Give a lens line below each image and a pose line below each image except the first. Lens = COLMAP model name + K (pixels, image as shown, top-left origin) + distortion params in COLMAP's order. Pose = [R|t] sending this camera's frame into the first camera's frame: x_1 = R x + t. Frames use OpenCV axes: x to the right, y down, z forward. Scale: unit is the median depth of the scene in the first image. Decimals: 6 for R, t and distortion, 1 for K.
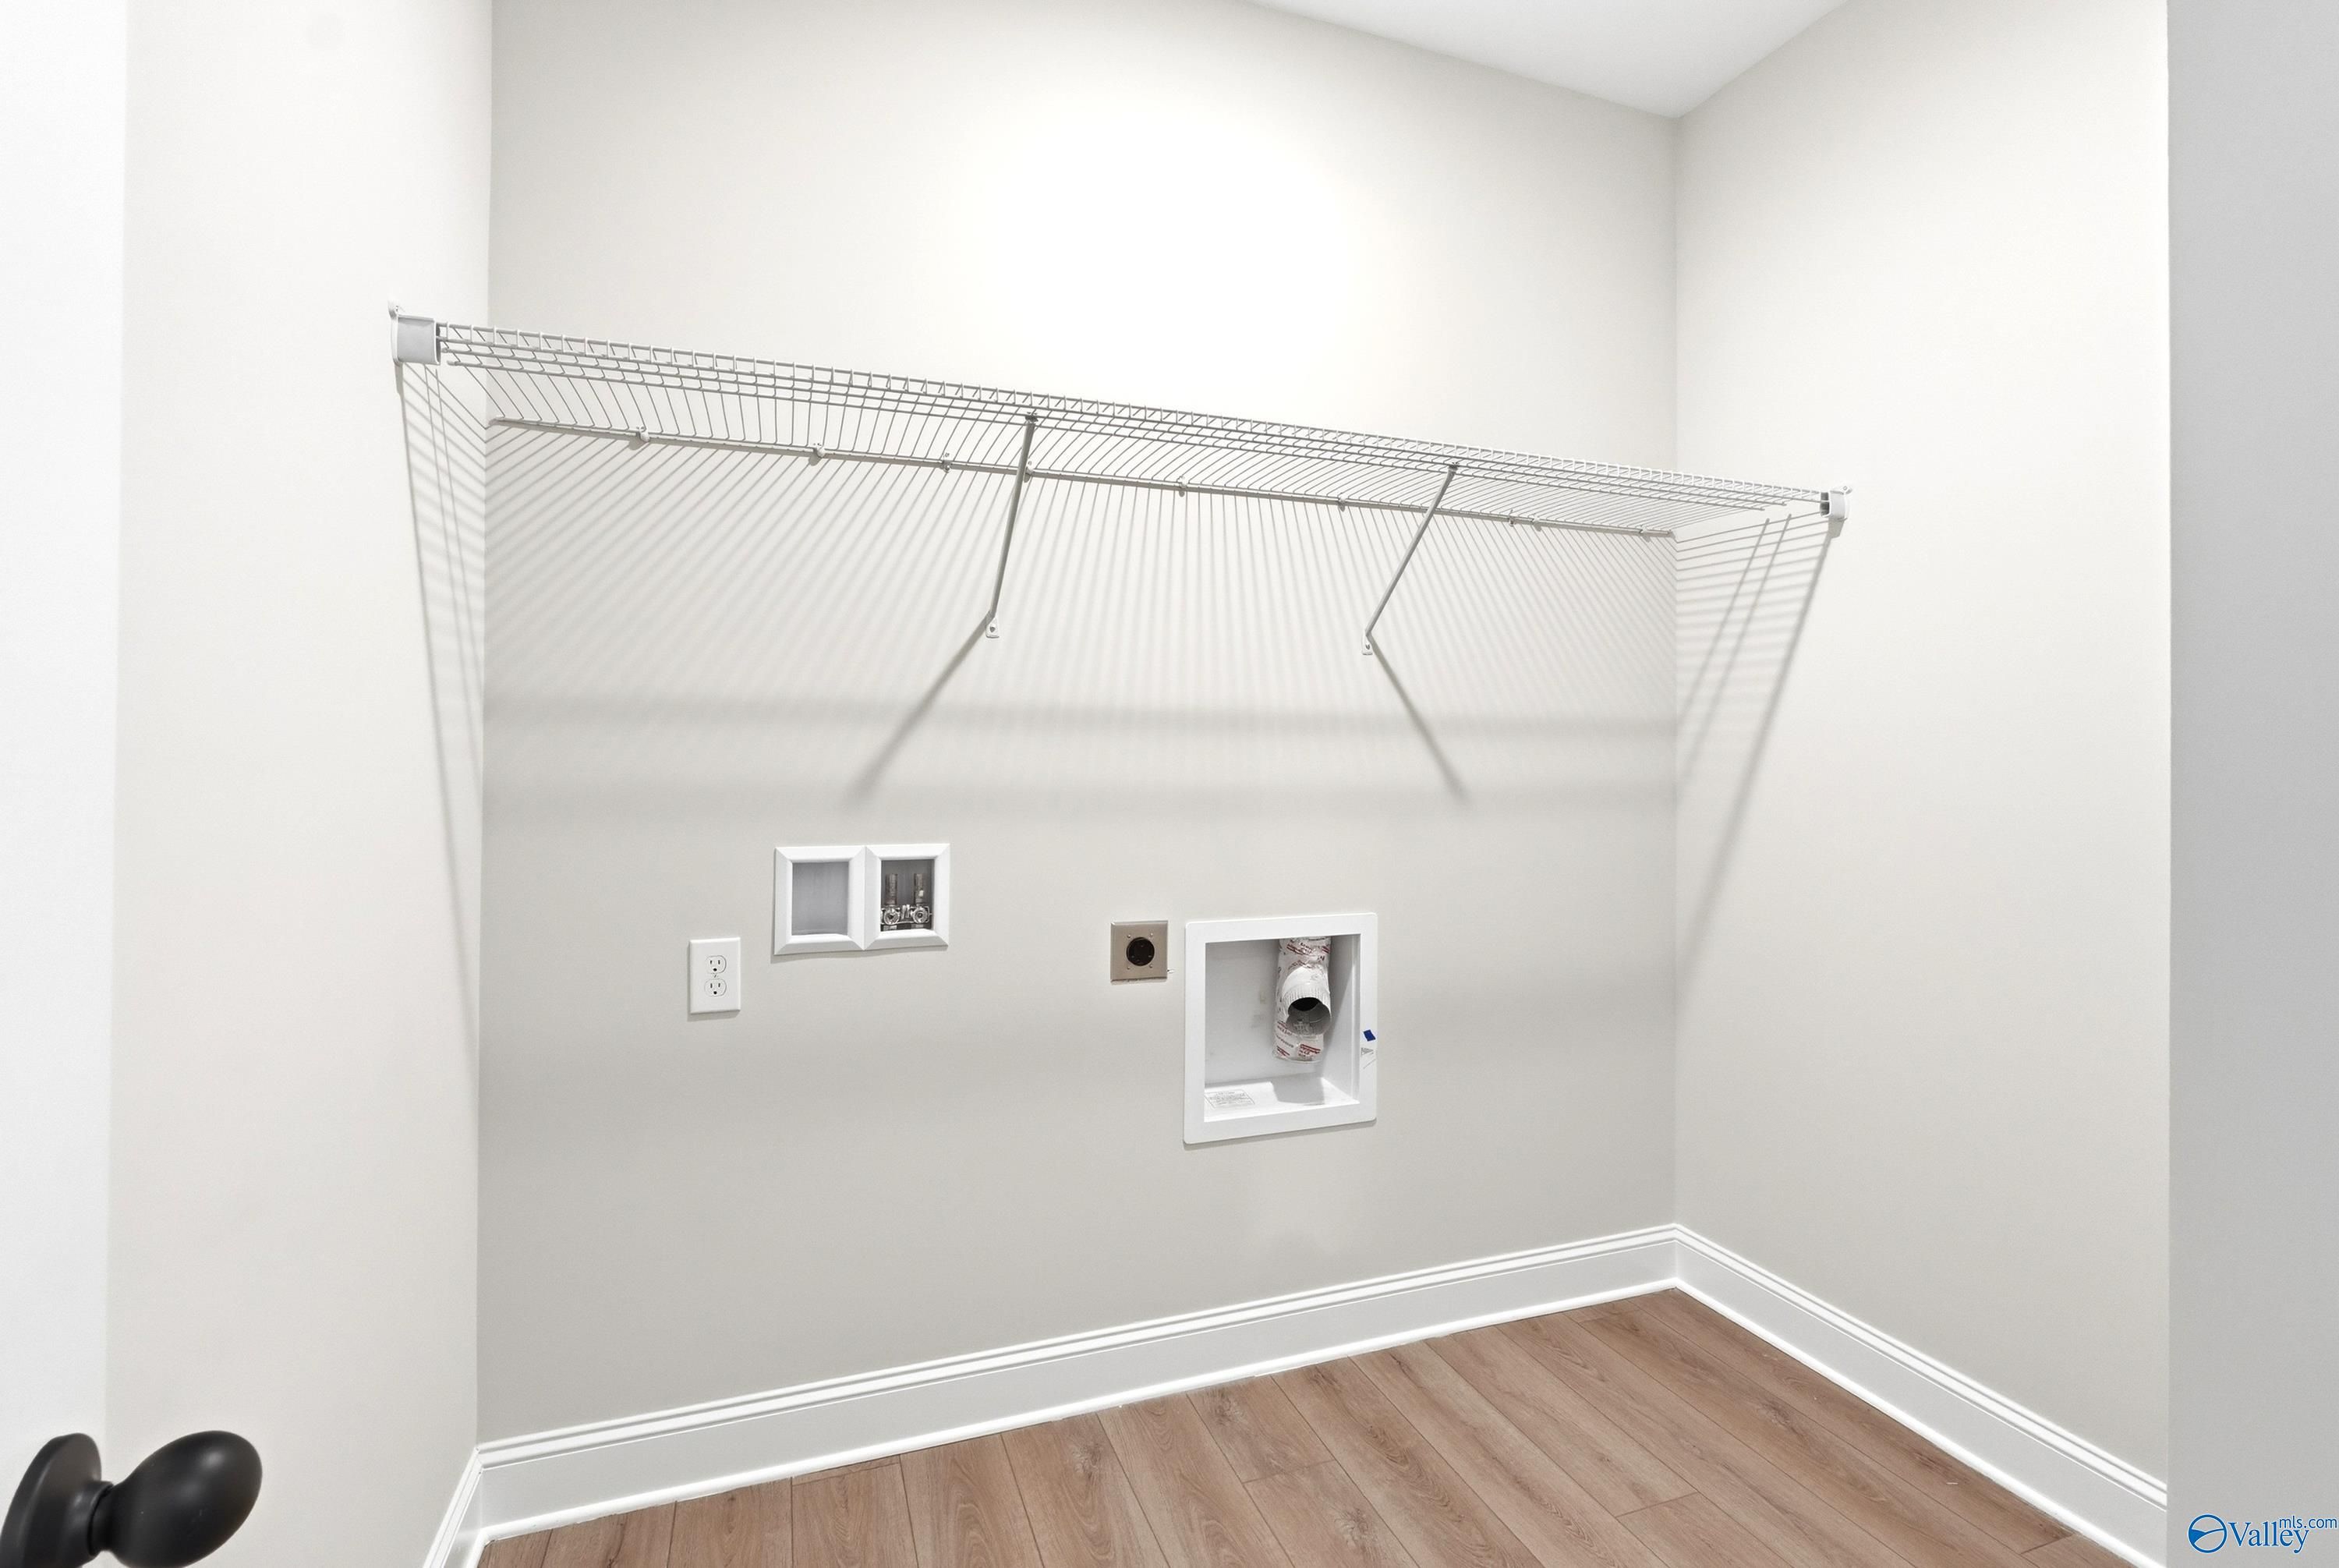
lens RADIAL K [[1069.5, 0, 1162.3], [0, 1069.5, 734.6], [0, 0, 1]] dist [-0.000549, 0.000048]
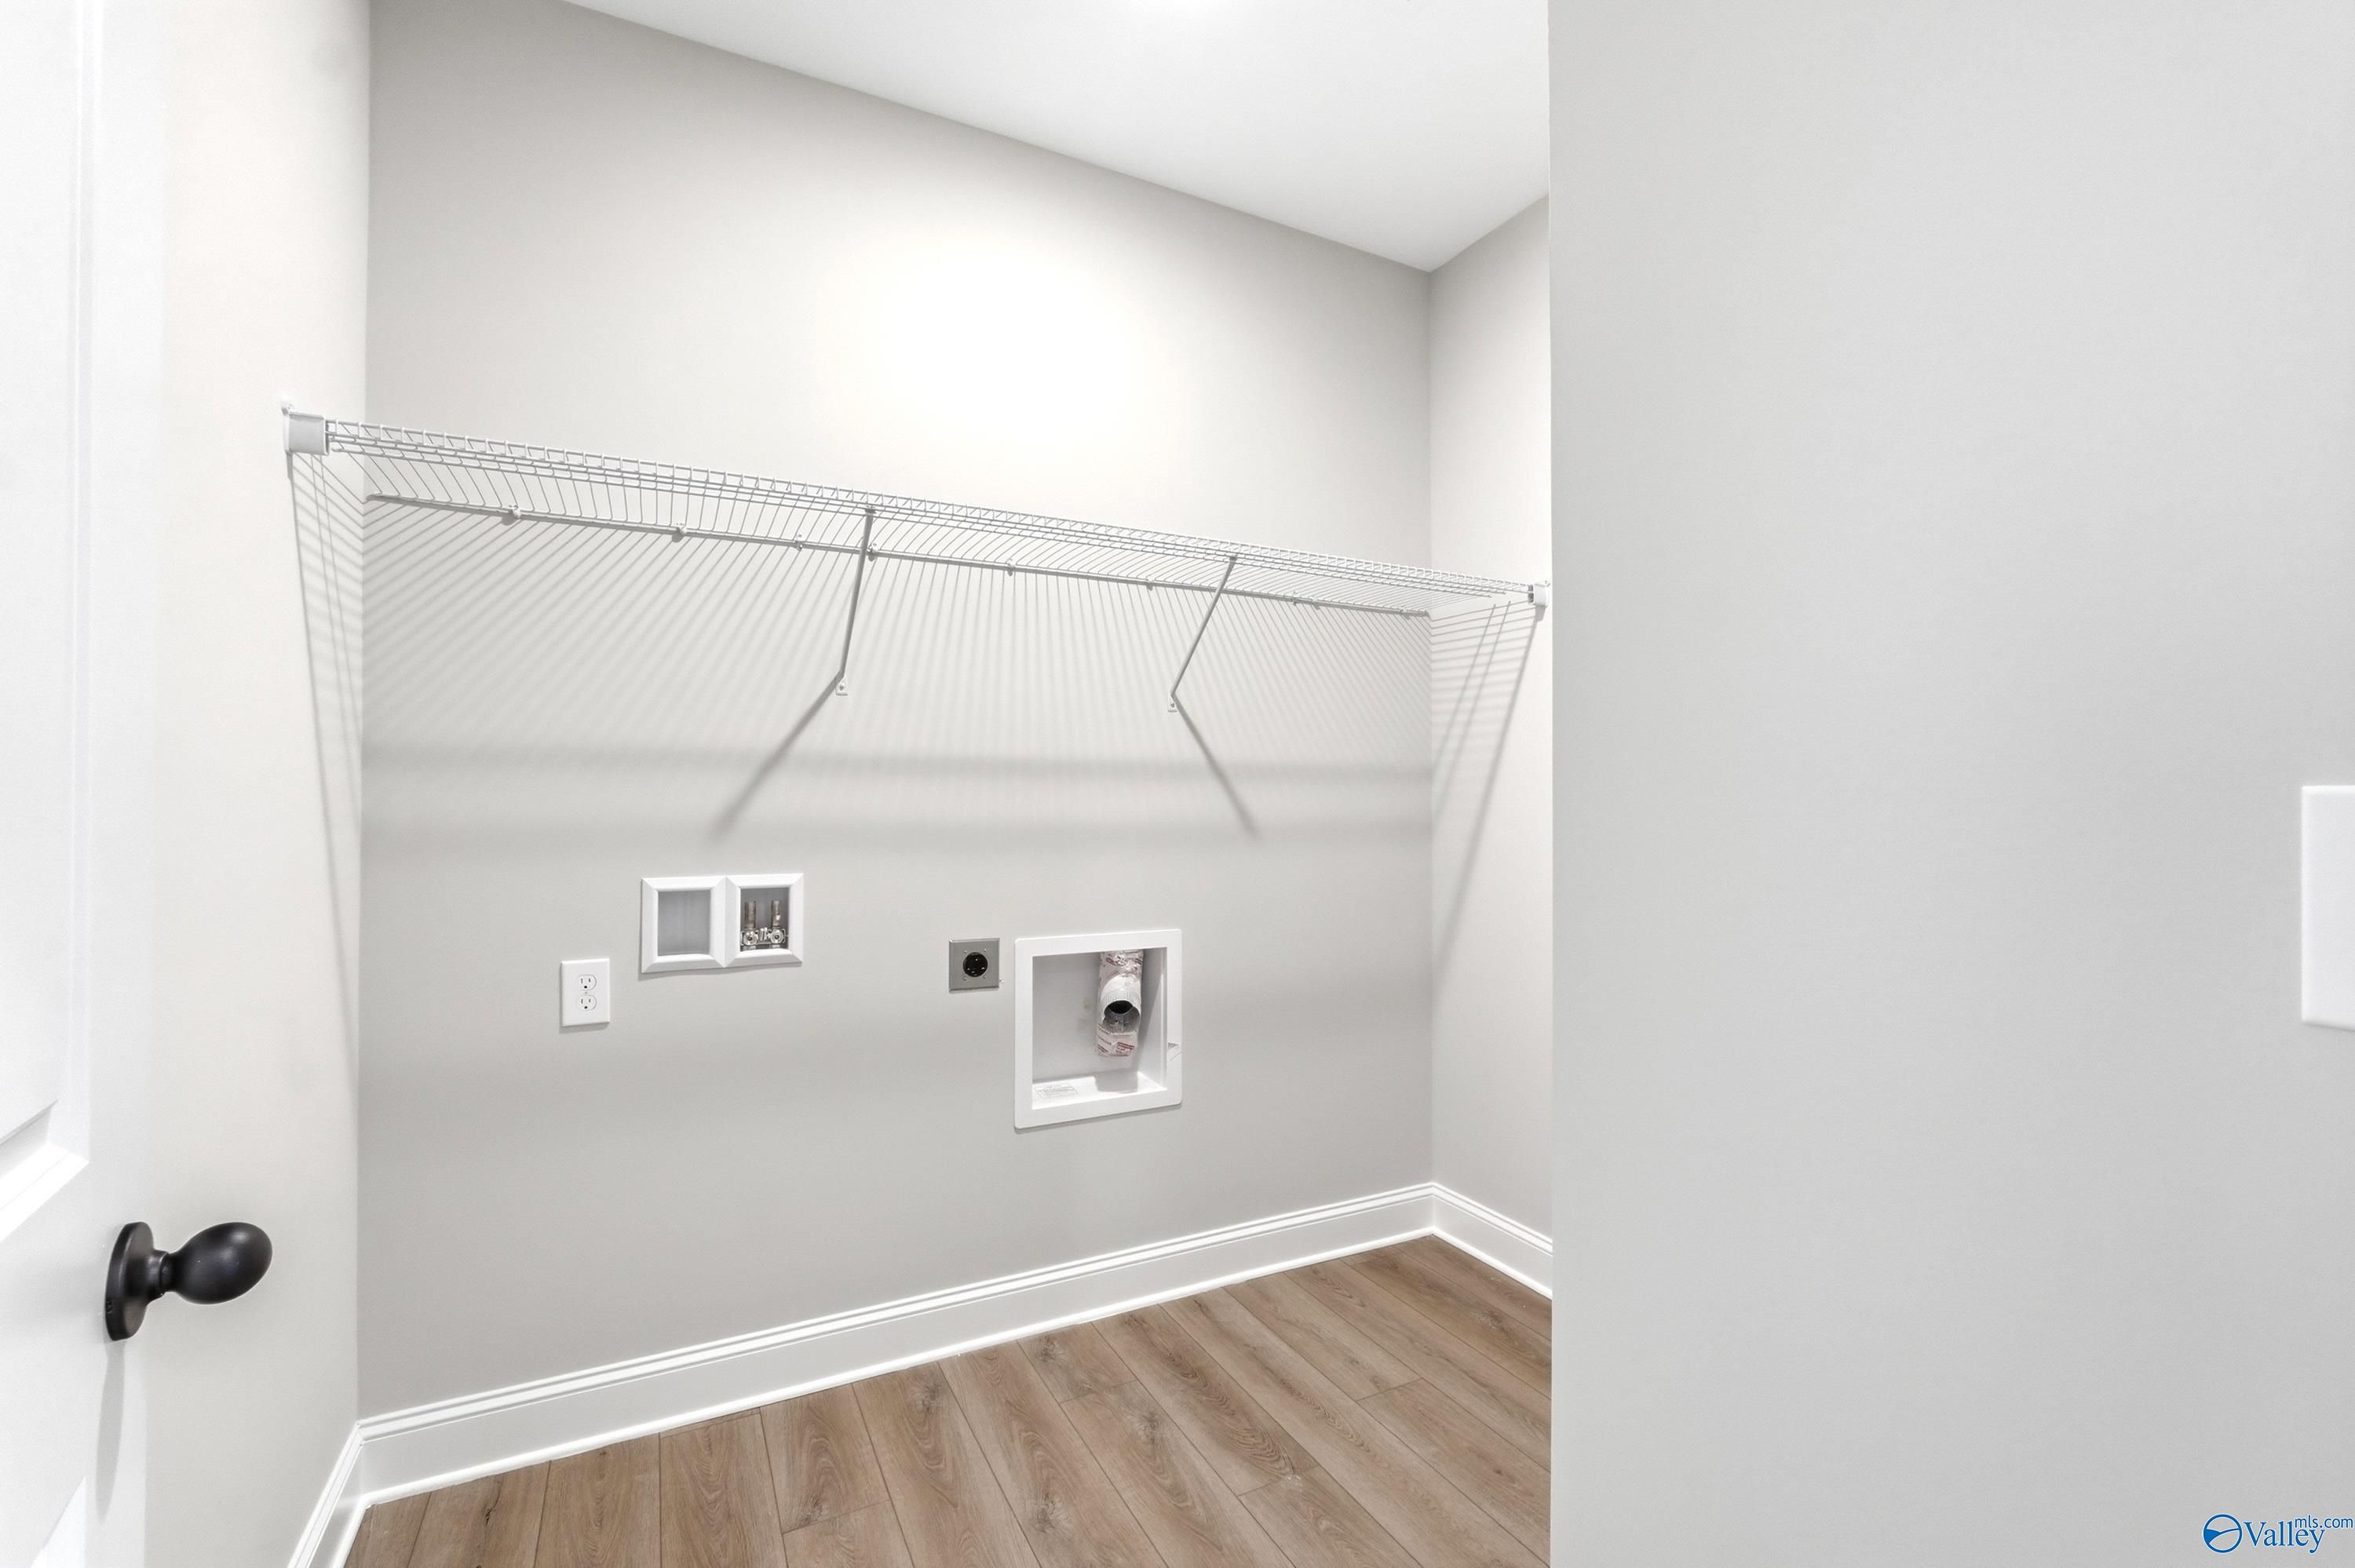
lens RADIAL K [[996.7, 0, 1170.0], [0, 996.7, 784.6], [0, 0, 1]] dist [-0.001156, -0.000158]
pose [[0.990682, -0.002924, 0.136165, 0.048430], [0.002796, 0.999995, 0.001132, 0.006104], [-0.136168, -0.000740, 0.990685, -0.121019]]
